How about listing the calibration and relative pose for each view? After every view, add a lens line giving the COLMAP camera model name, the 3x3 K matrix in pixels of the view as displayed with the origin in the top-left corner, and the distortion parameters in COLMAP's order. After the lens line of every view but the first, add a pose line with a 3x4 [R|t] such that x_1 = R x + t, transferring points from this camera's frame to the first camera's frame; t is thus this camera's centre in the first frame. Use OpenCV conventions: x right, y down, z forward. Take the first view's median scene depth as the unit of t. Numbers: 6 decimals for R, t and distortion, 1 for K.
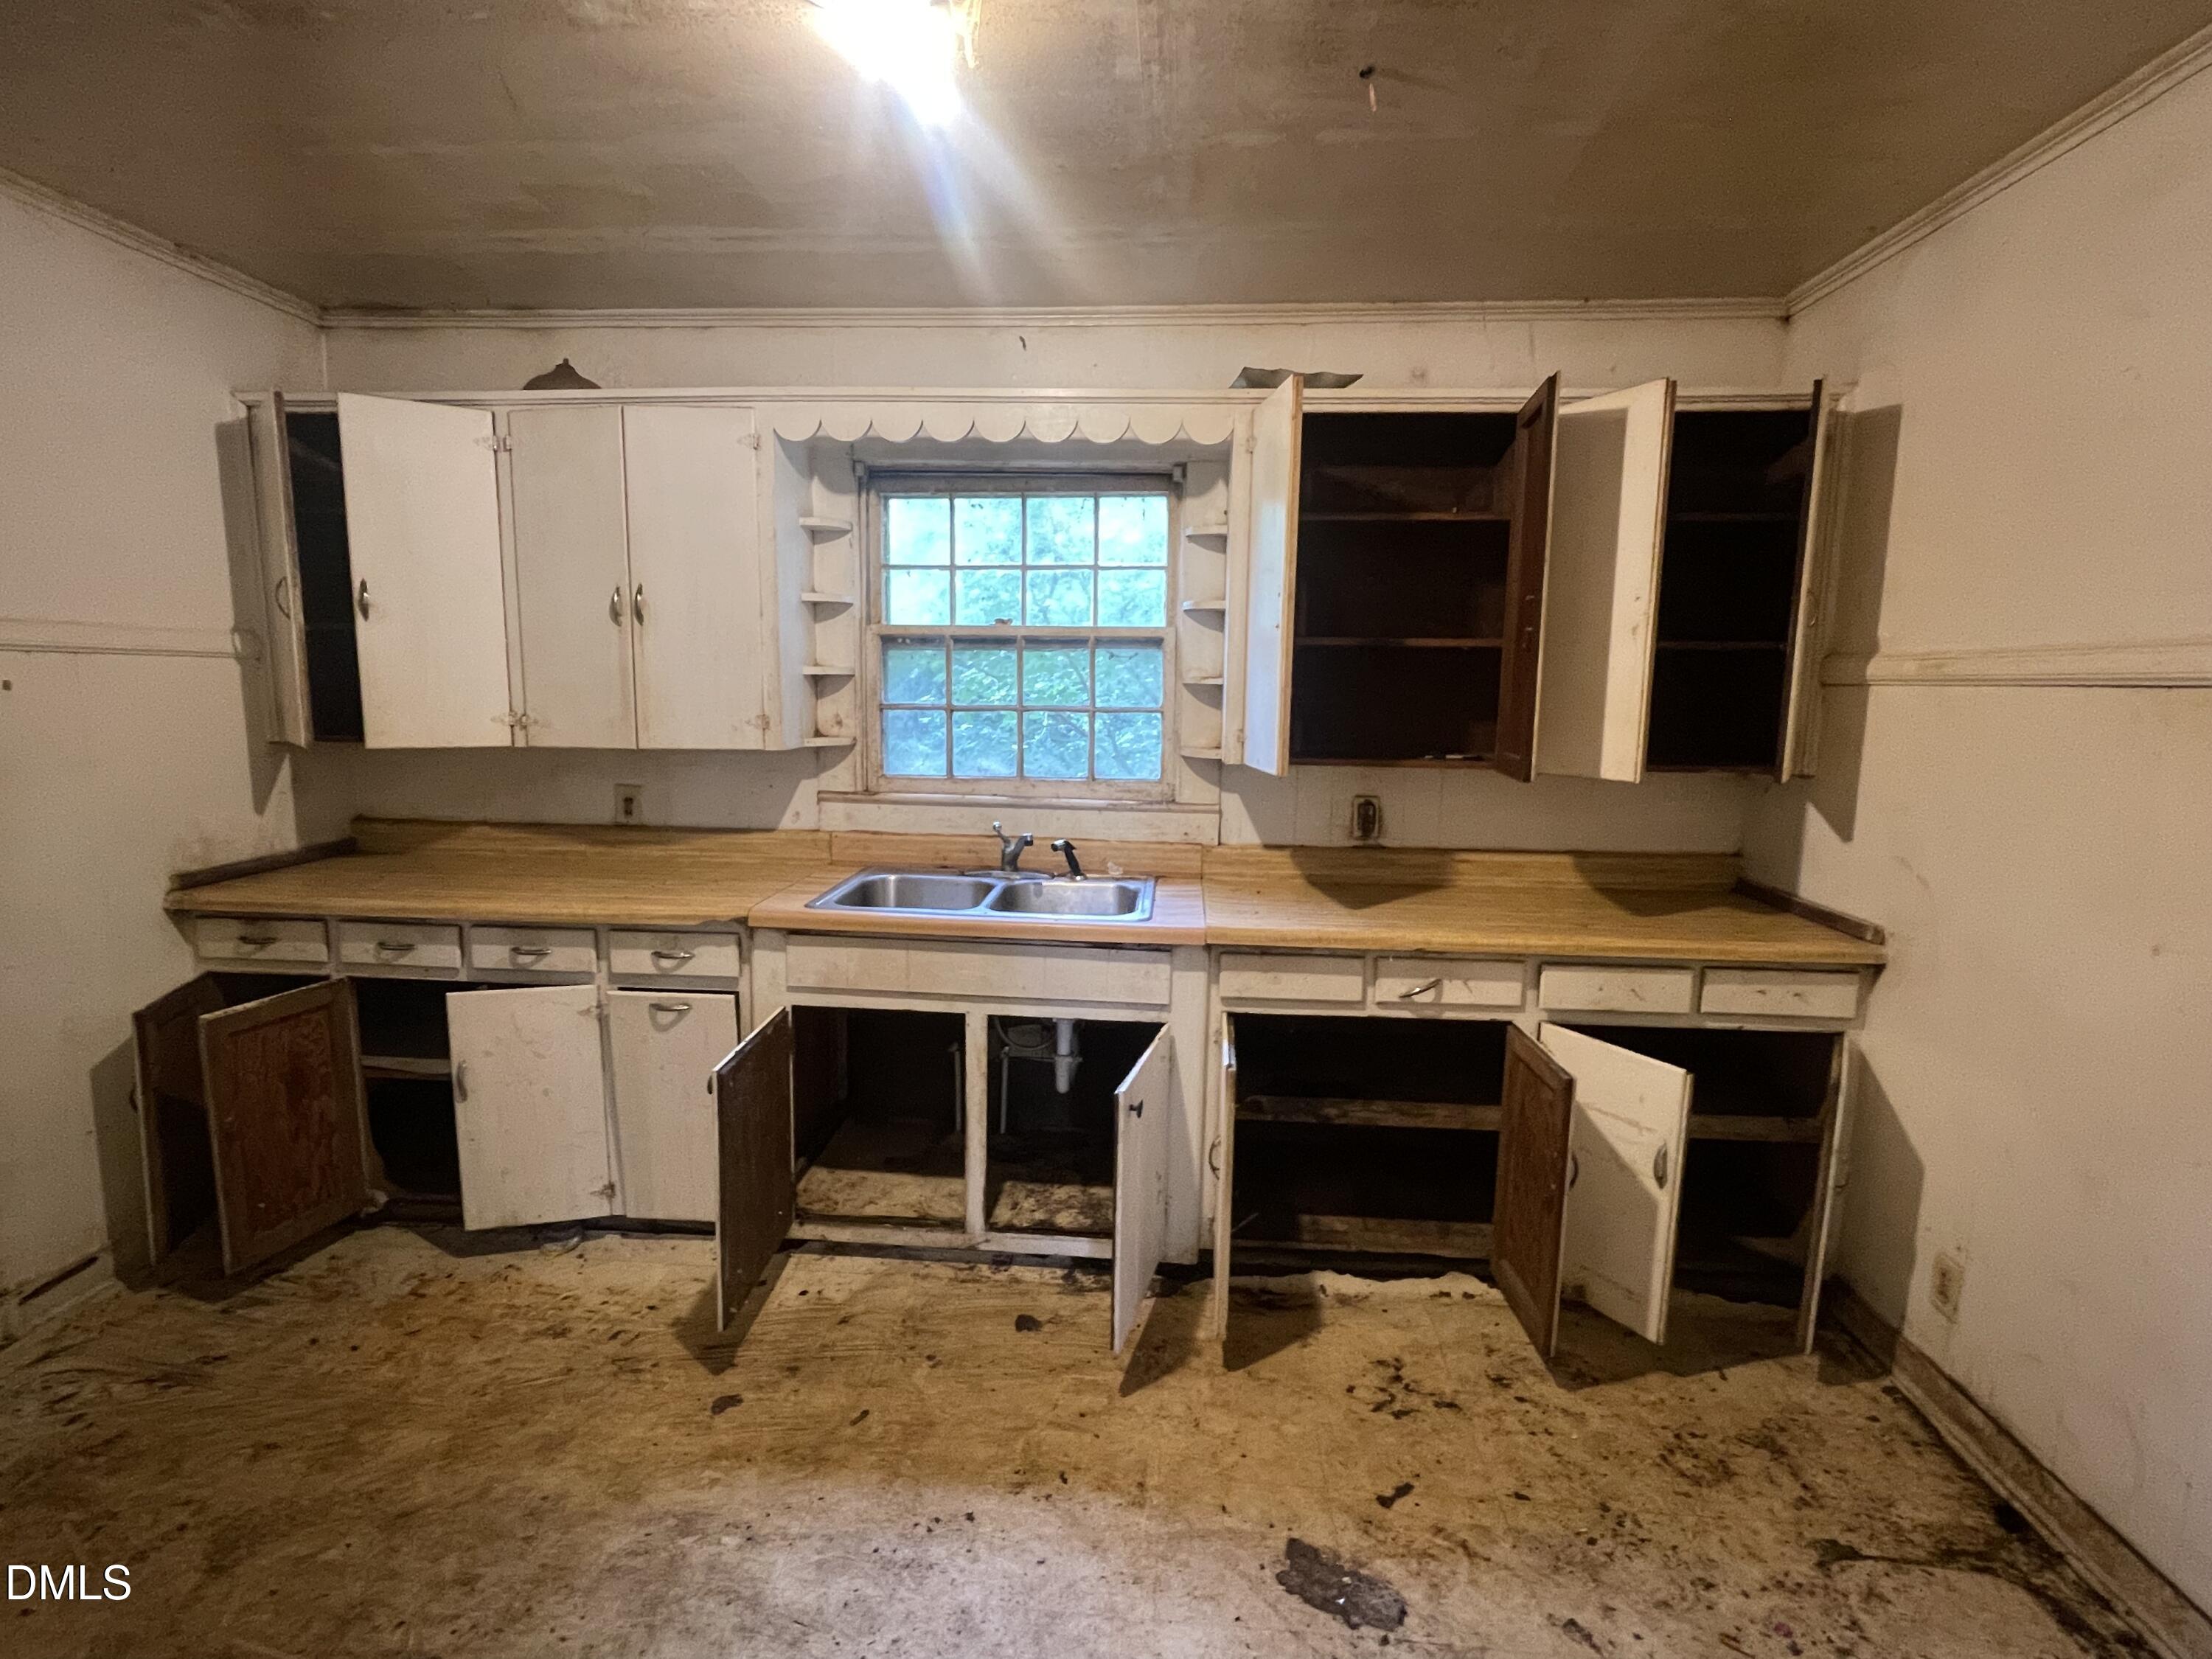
lens RADIAL K [[1051.5, 0, 1106.0], [0, 1051.5, 829.5], [0, 0, 1]] dist [-0.000752, -0.000309]
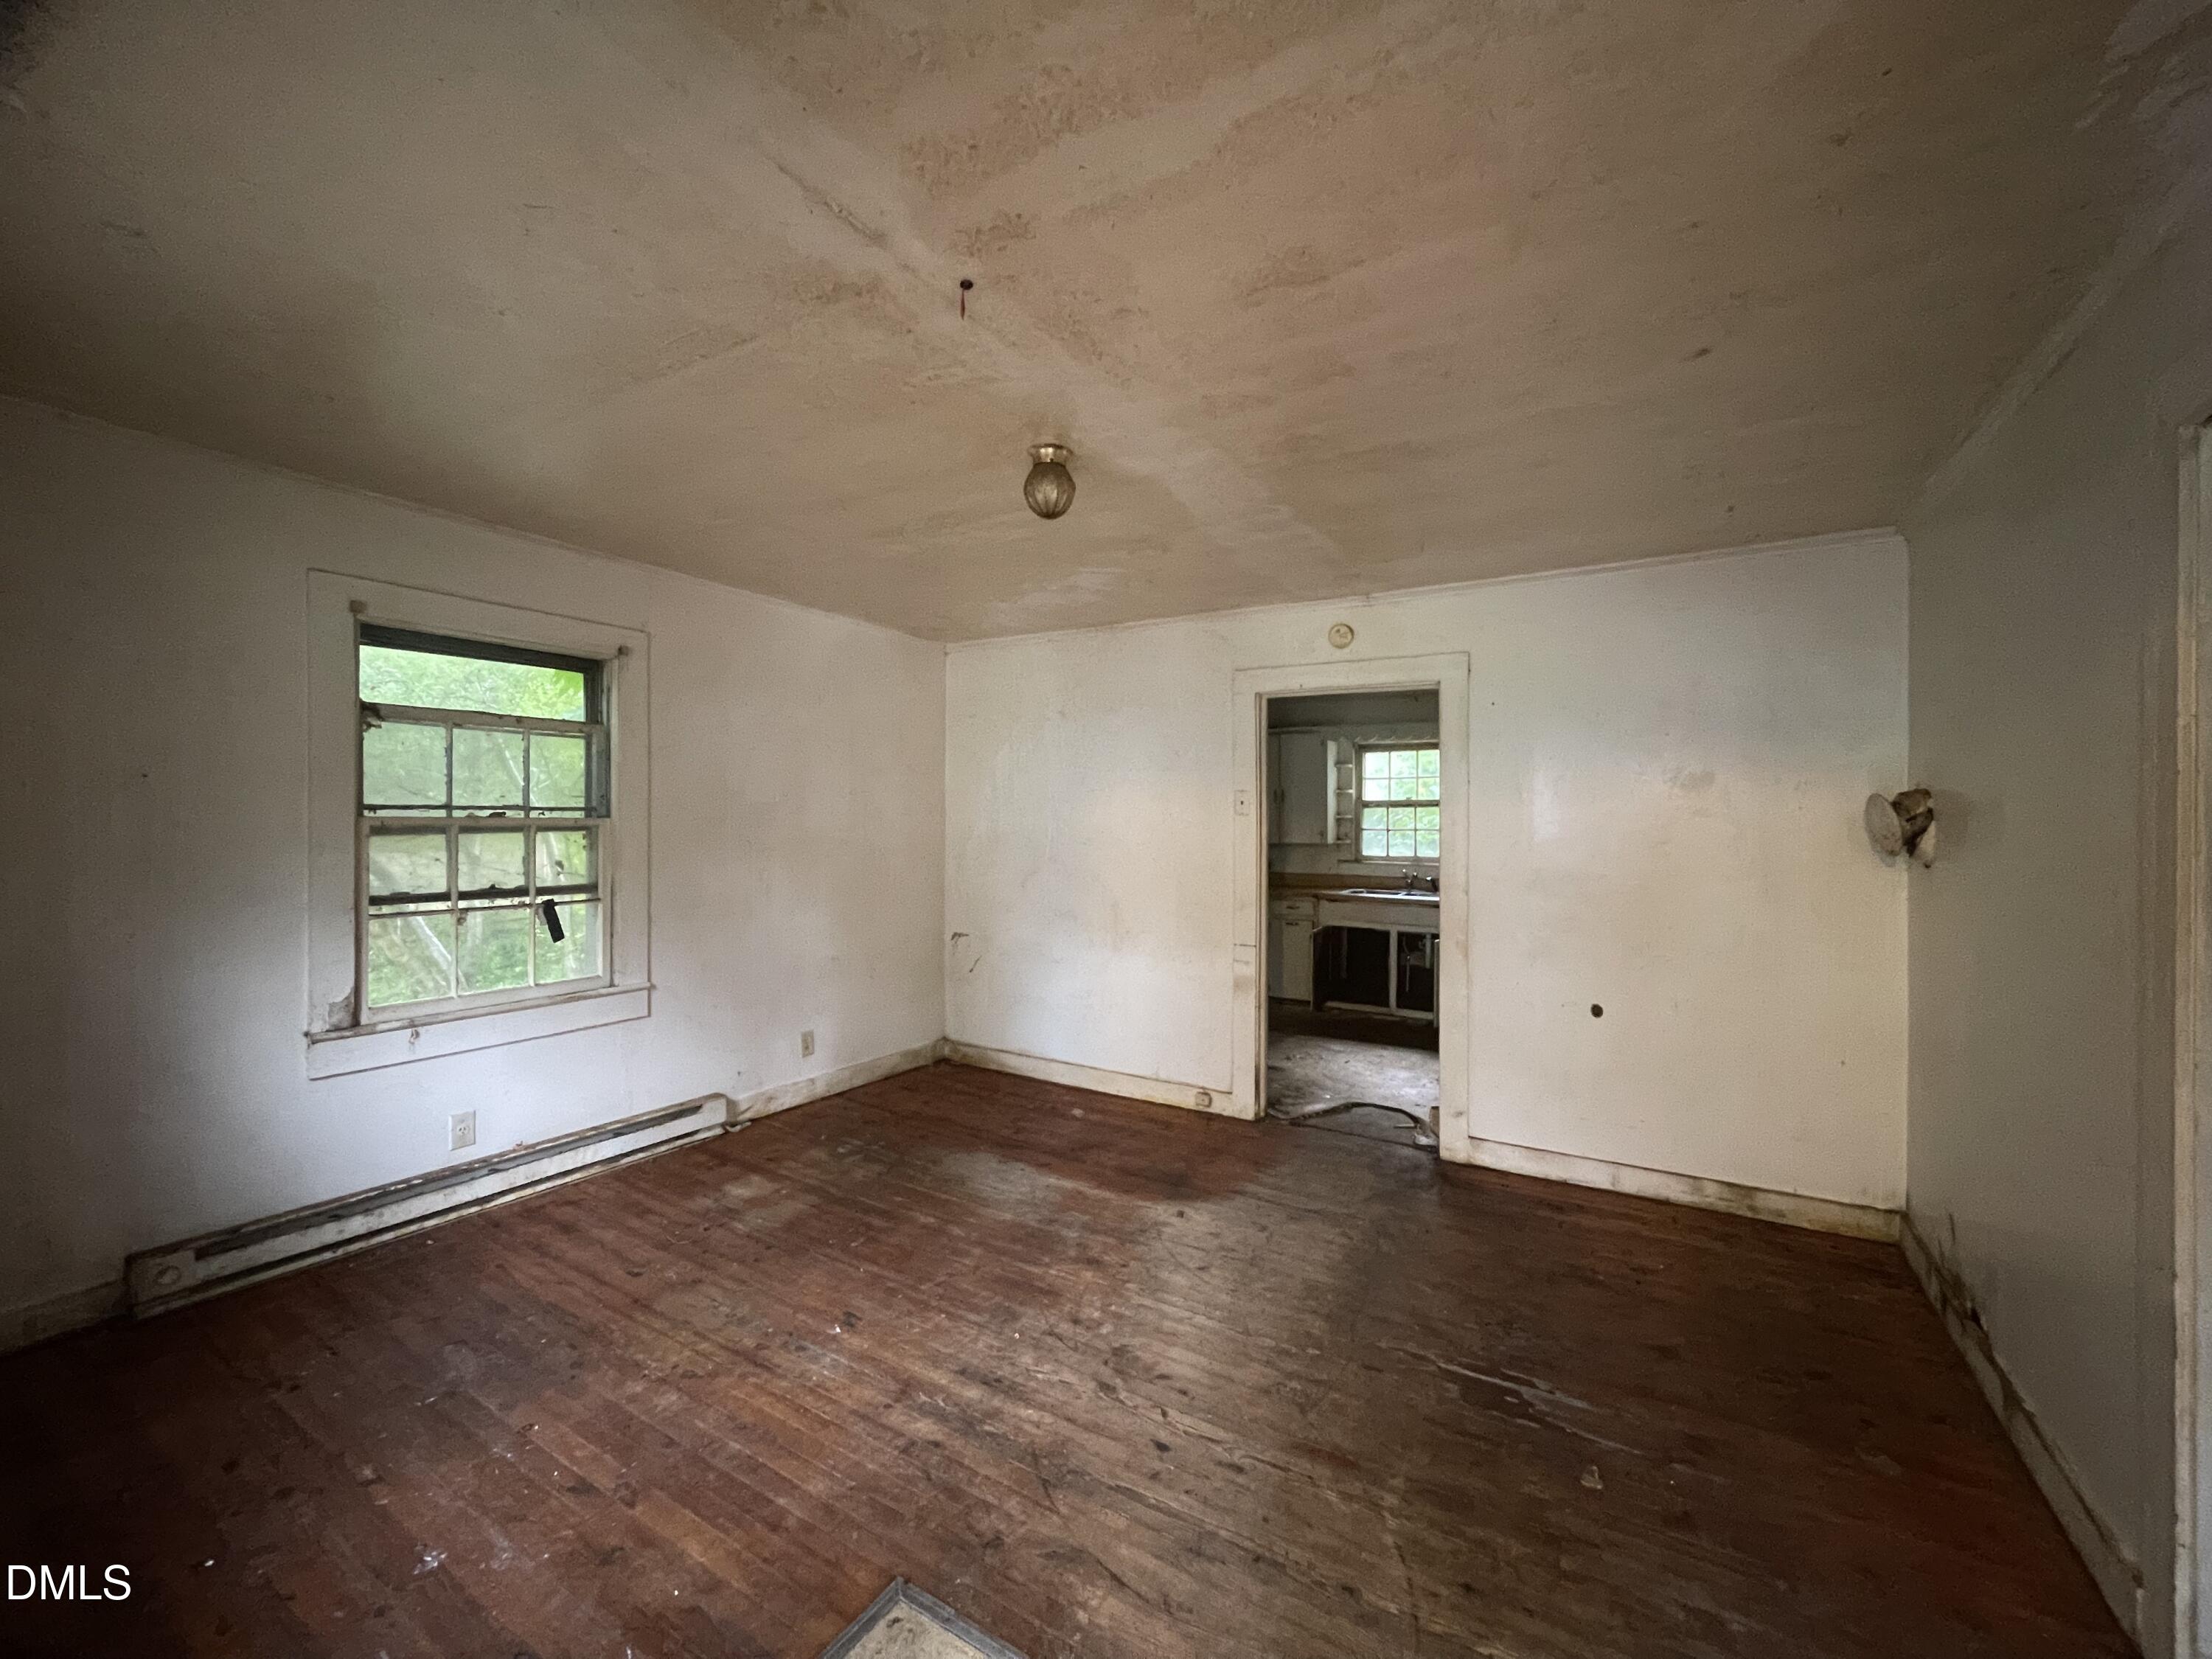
lens RADIAL K [[895.1, 0, 1106.0], [0, 895.1, 829.5], [0, 0, 1]] dist [0.000287, 0.000139]
pose [[0.886423, -0.007372, -0.462817, 0.307534], [-0.058085, 0.990198, -0.127021, 0.246026], [0.459217, 0.139477, 0.877306, -1.511689]]
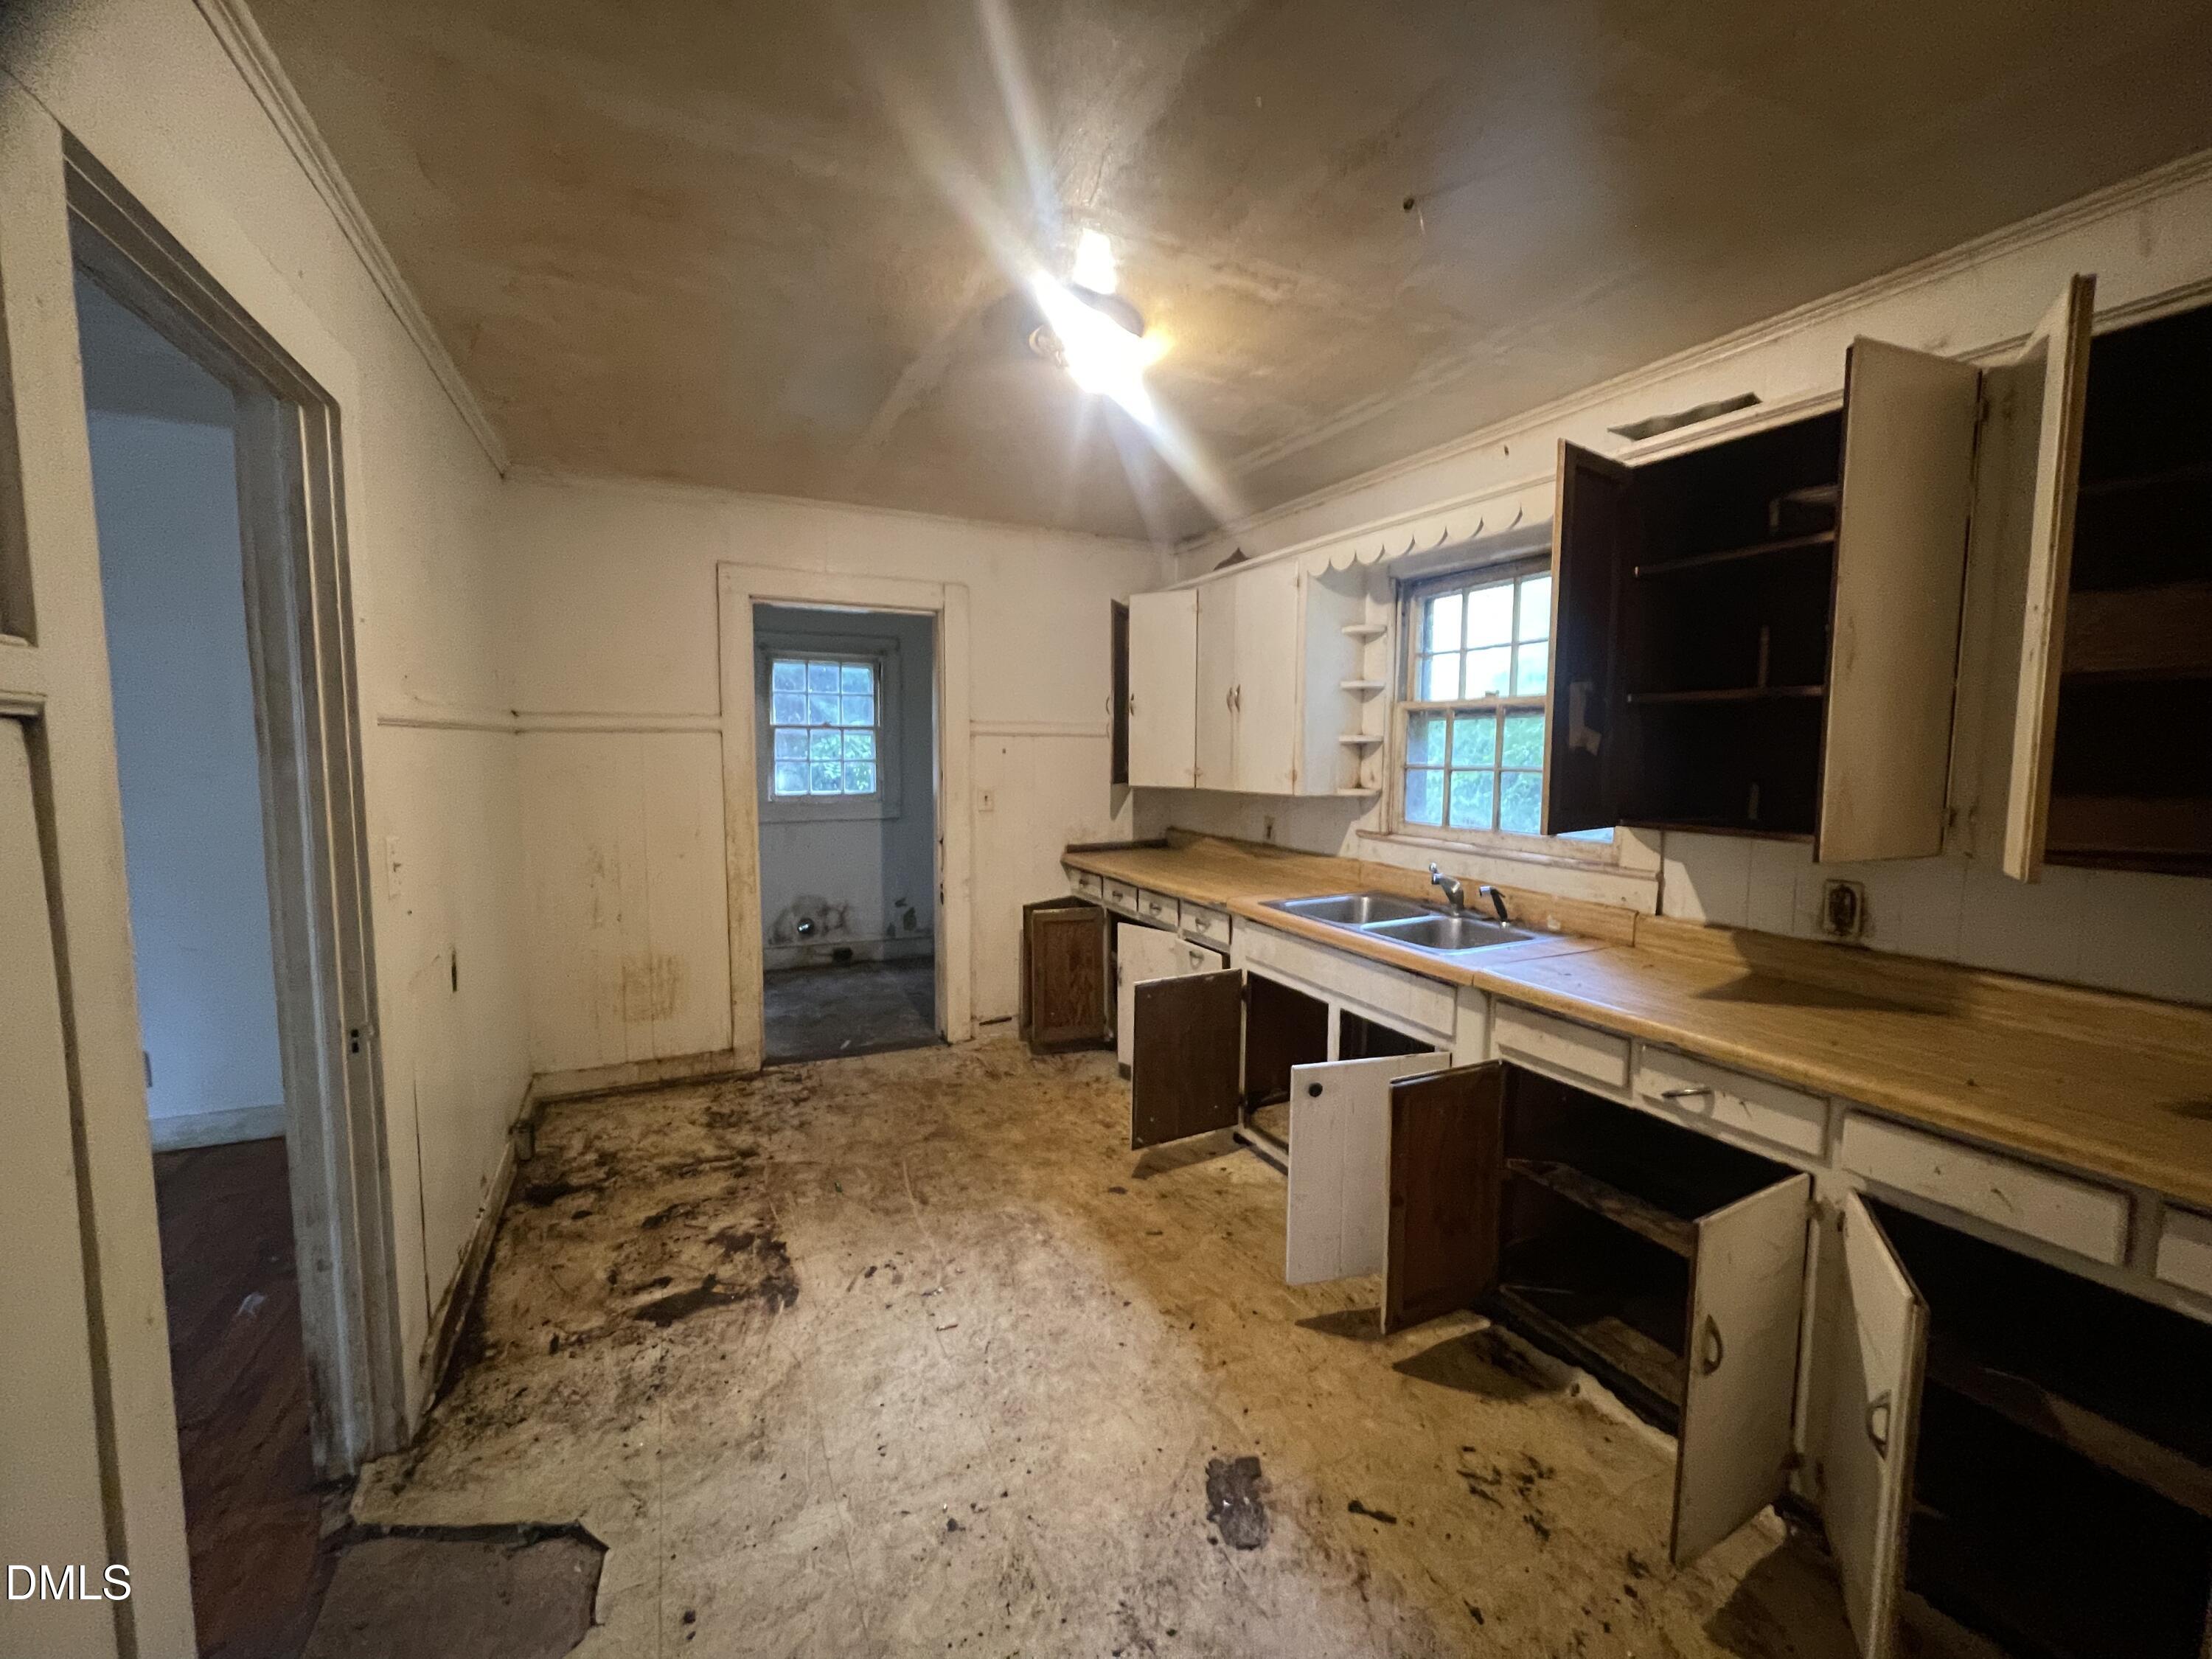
lens RADIAL K [[895.1, 0, 1106.0], [0, 895.1, 829.5], [0, 0, 1]] dist [0.000287, 0.000139]
pose [[0.505250, 0.068461, -0.860253, 0.631200], [-0.117742, 0.992995, 0.009872, -0.013117], [0.854903, 0.096301, 0.509772, 0.188400]]
